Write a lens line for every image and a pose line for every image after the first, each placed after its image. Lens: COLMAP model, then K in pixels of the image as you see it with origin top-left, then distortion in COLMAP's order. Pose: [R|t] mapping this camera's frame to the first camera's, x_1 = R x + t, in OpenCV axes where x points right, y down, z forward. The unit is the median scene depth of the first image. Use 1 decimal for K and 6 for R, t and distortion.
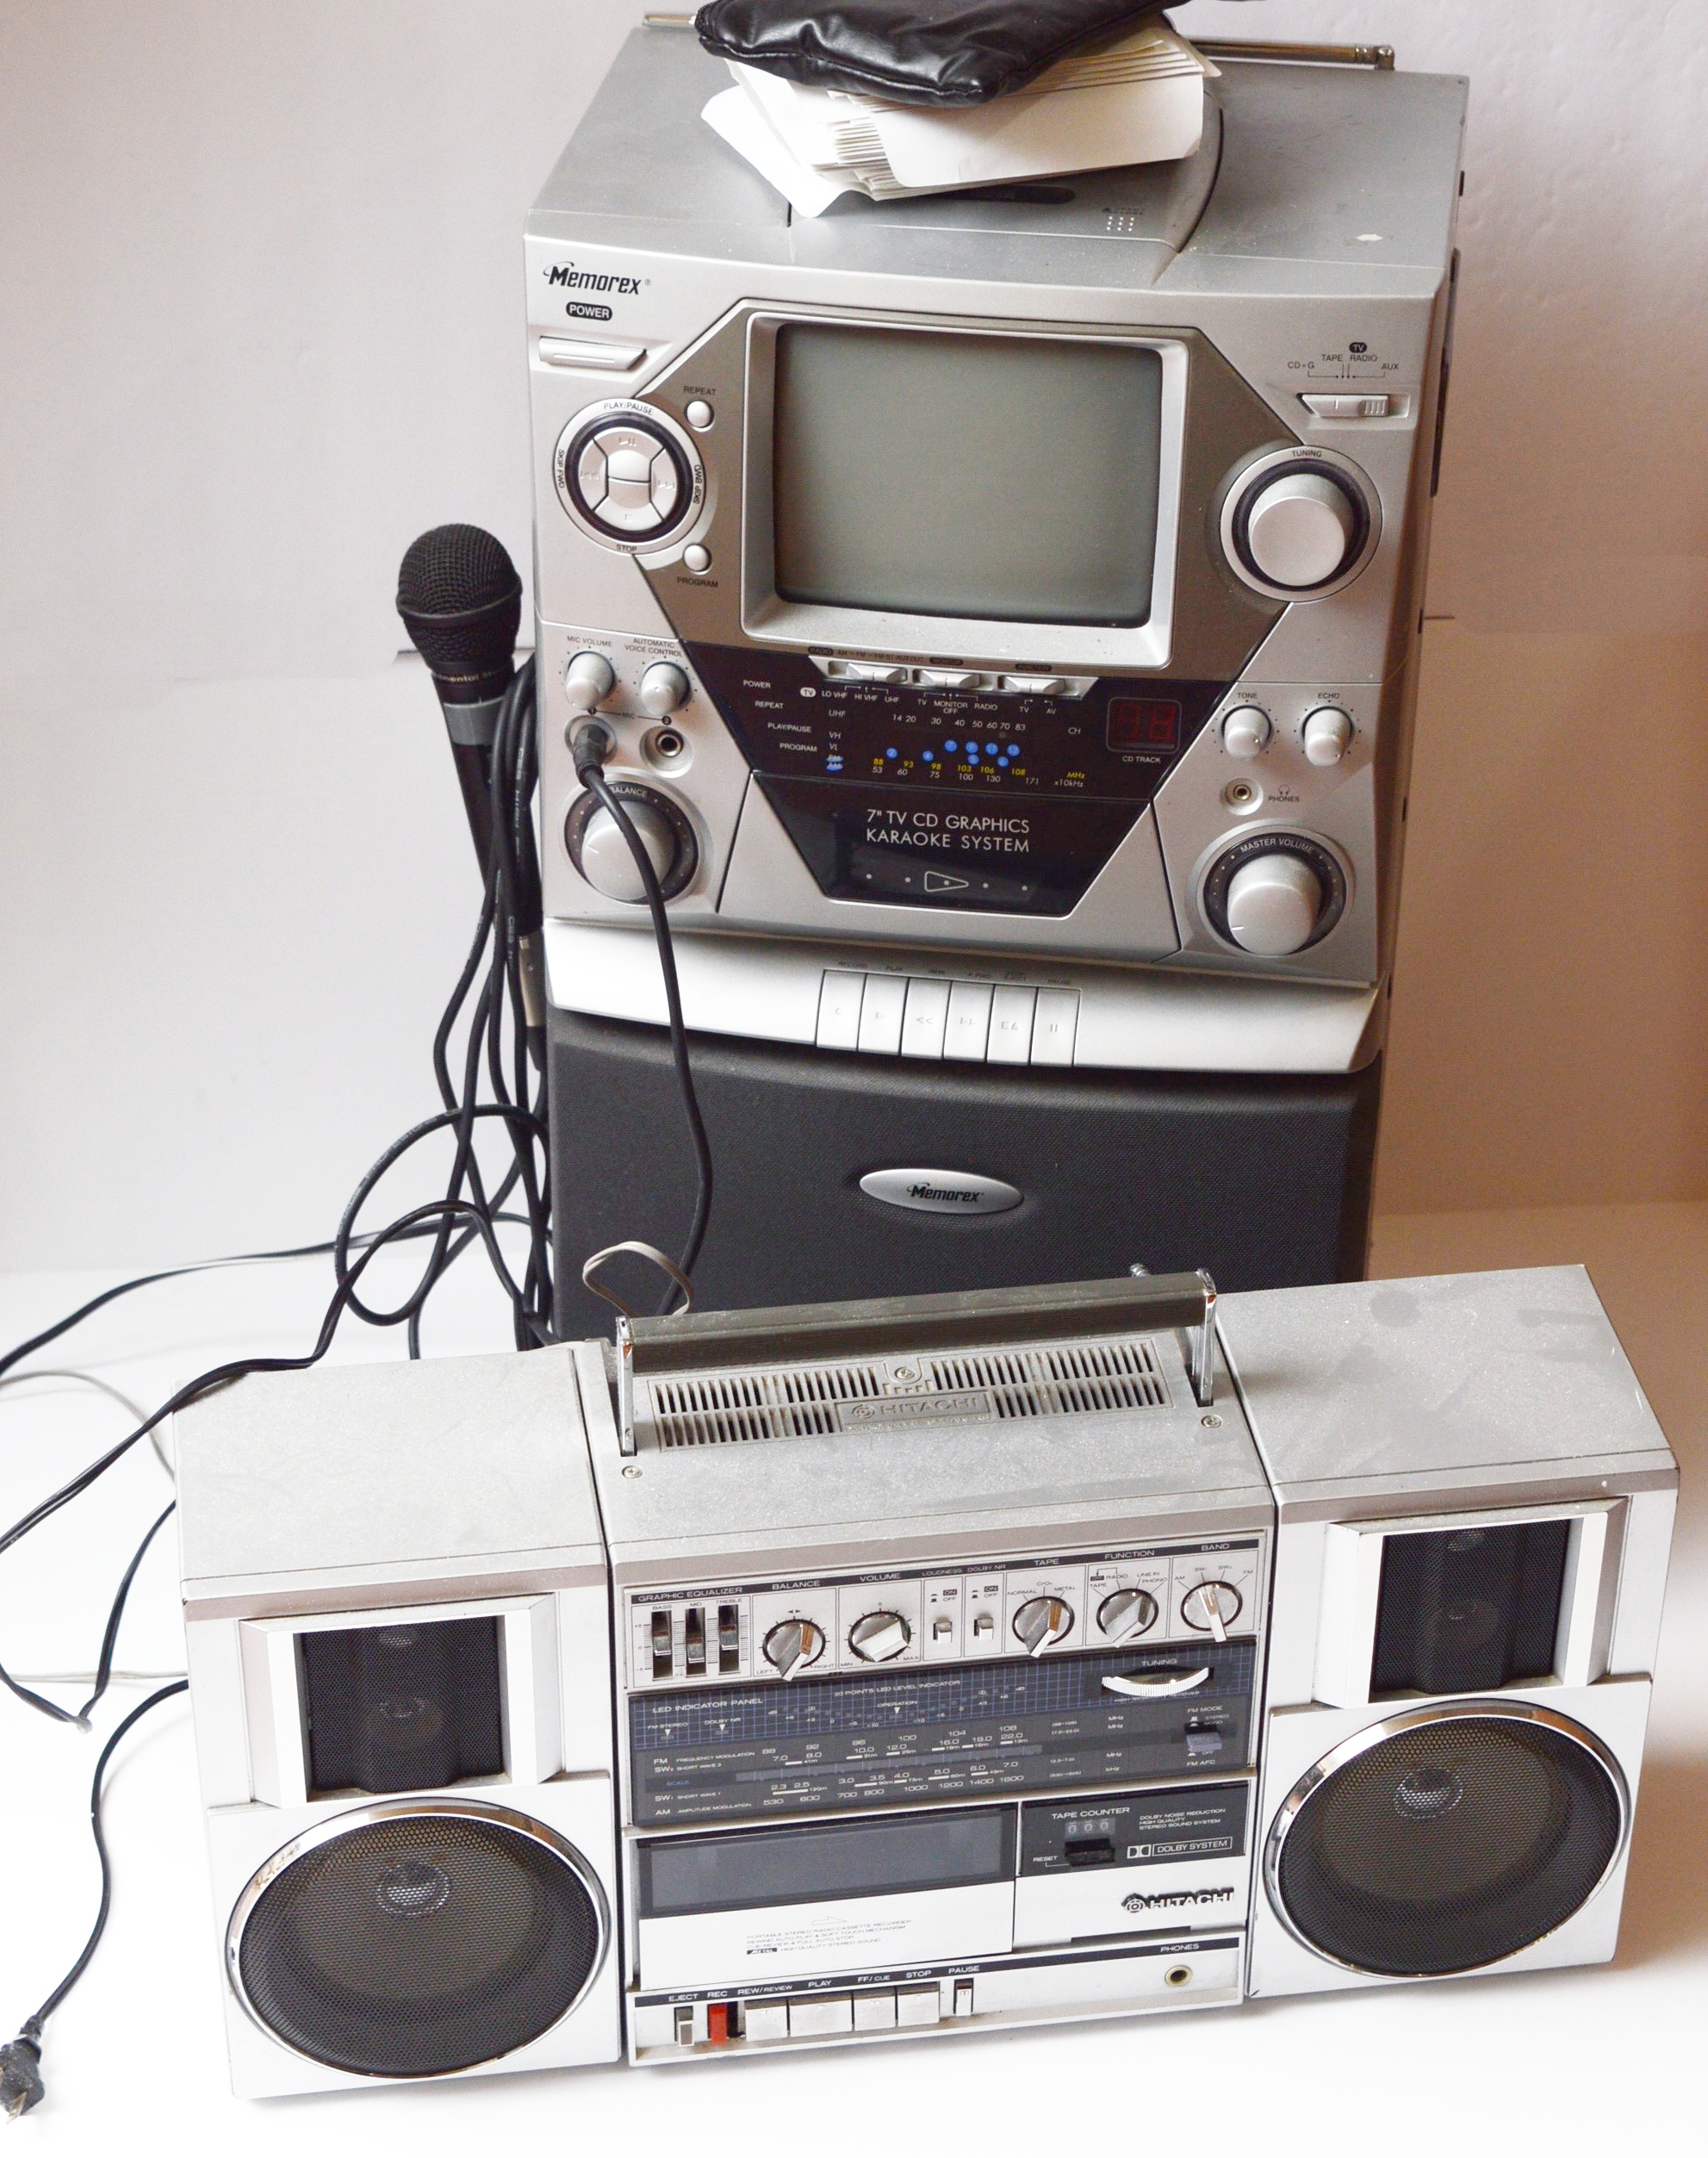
lens RADIAL K [[4562.7, 0, 854.0], [0, 4562.7, 1079.0], [0, 0, 1]] dist [0.074388, 0.042634]
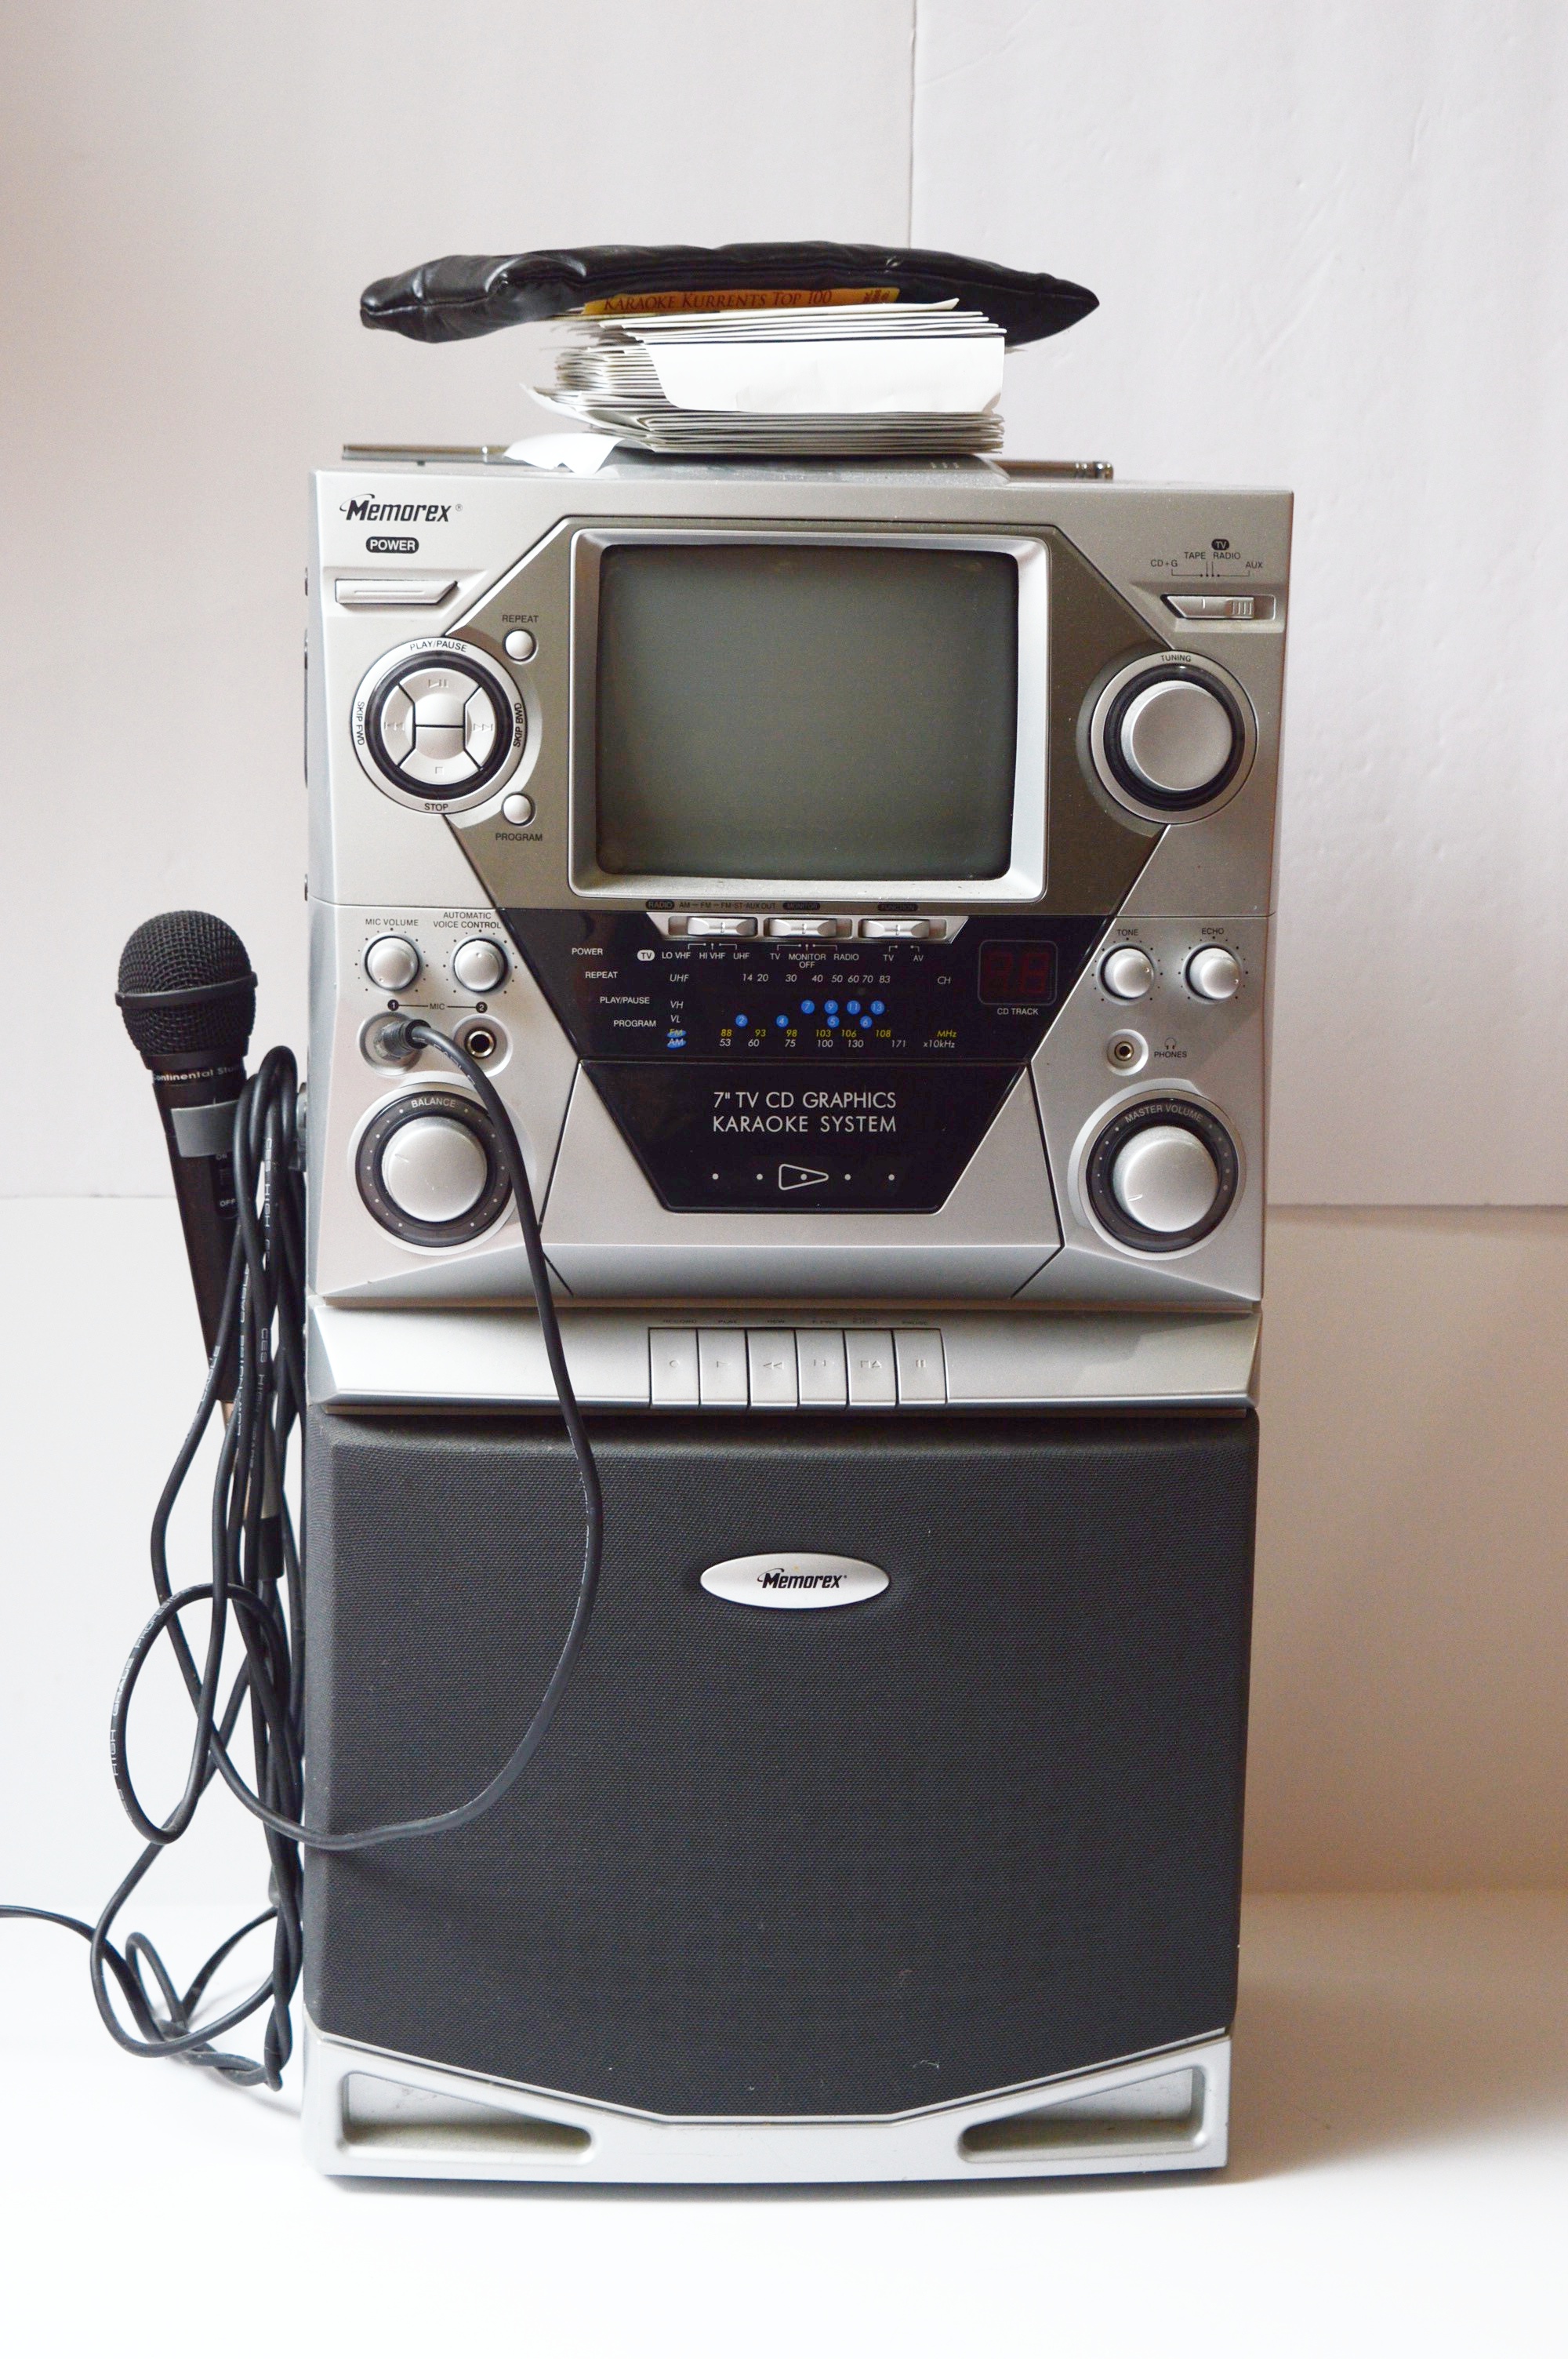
lens RADIAL K [[4462.9, 0, 785.0], [0, 4462.9, 1121.3], [0, 0, 1]] dist [0.029803, 0.076340]
pose [[0.976710, -0.023864, 0.213234, -0.172593], [0.102638, 0.924683, -0.366643, 0.271933], [-0.188424, 0.379990, 0.905596, 0.215875]]
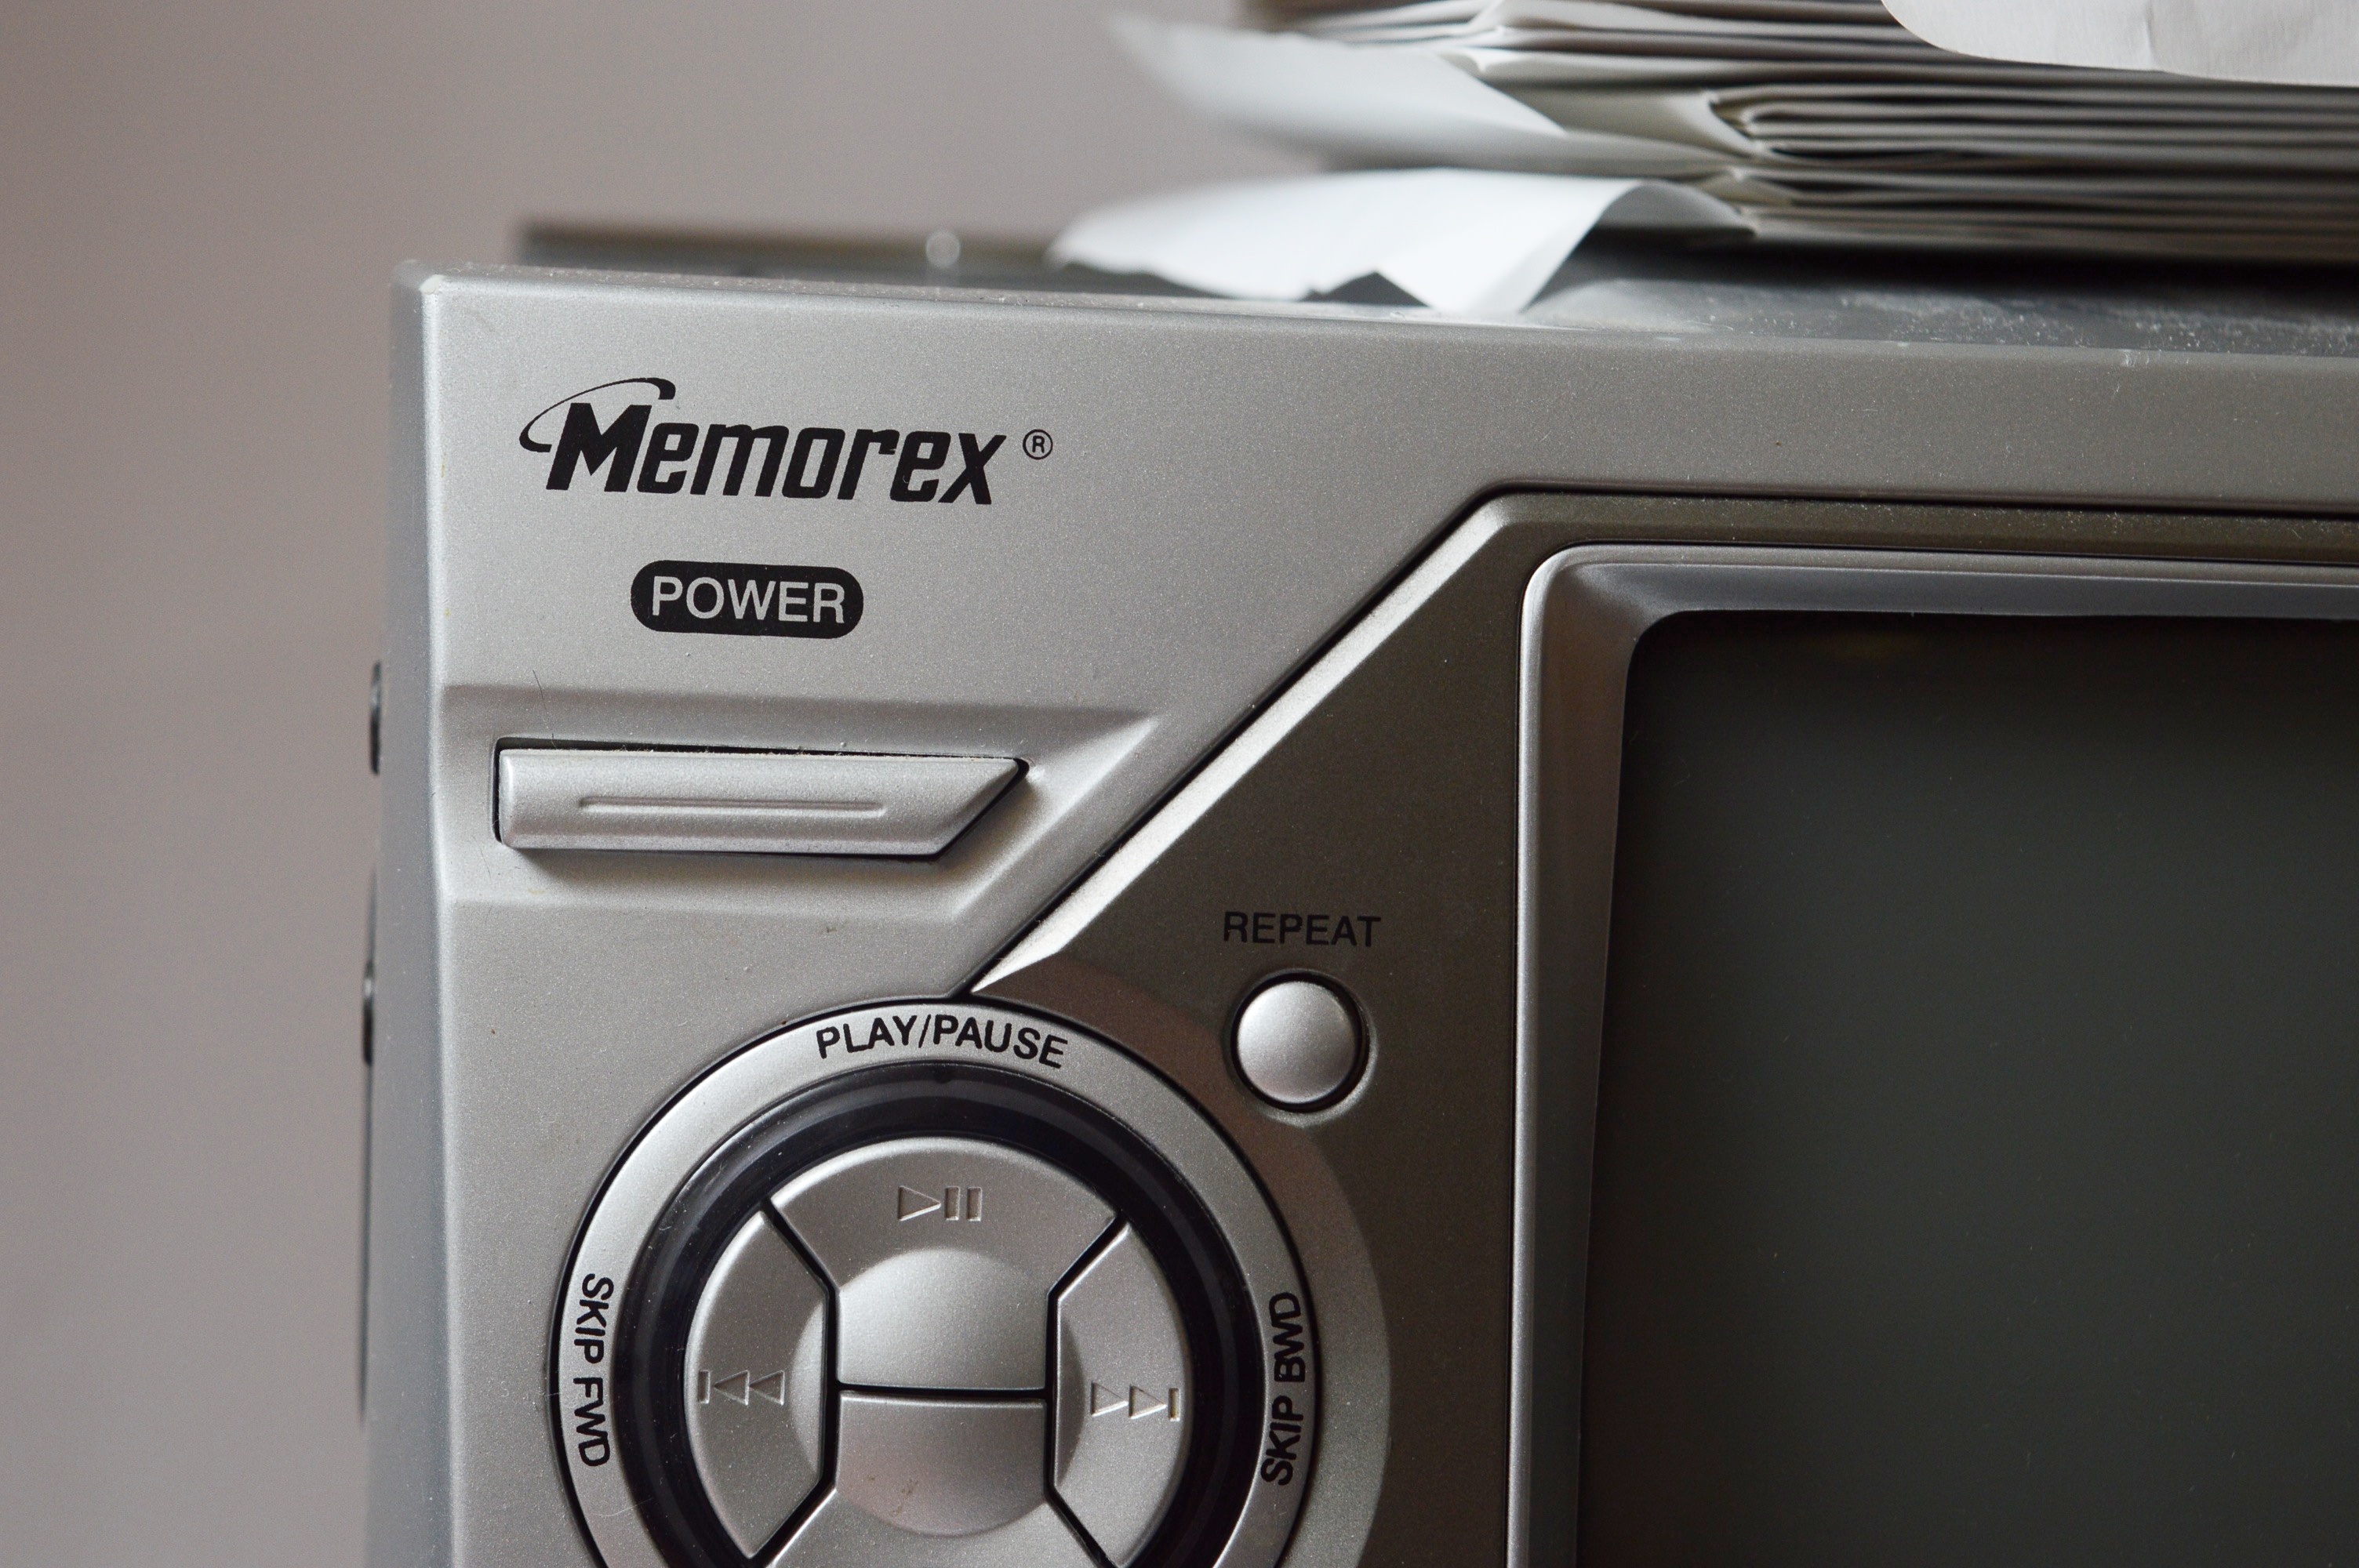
lens RADIAL K [[4462.9, 0, 1179.5], [0, 4462.9, 784.0], [0, 0, 1]] dist [0.029803, 0.076340]
pose [[0.962339, 0.001189, 0.271849, -0.093862], [0.113533, 0.906851, -0.405871, -0.072658], [-0.247009, 0.421450, 0.872563, 0.807816]]
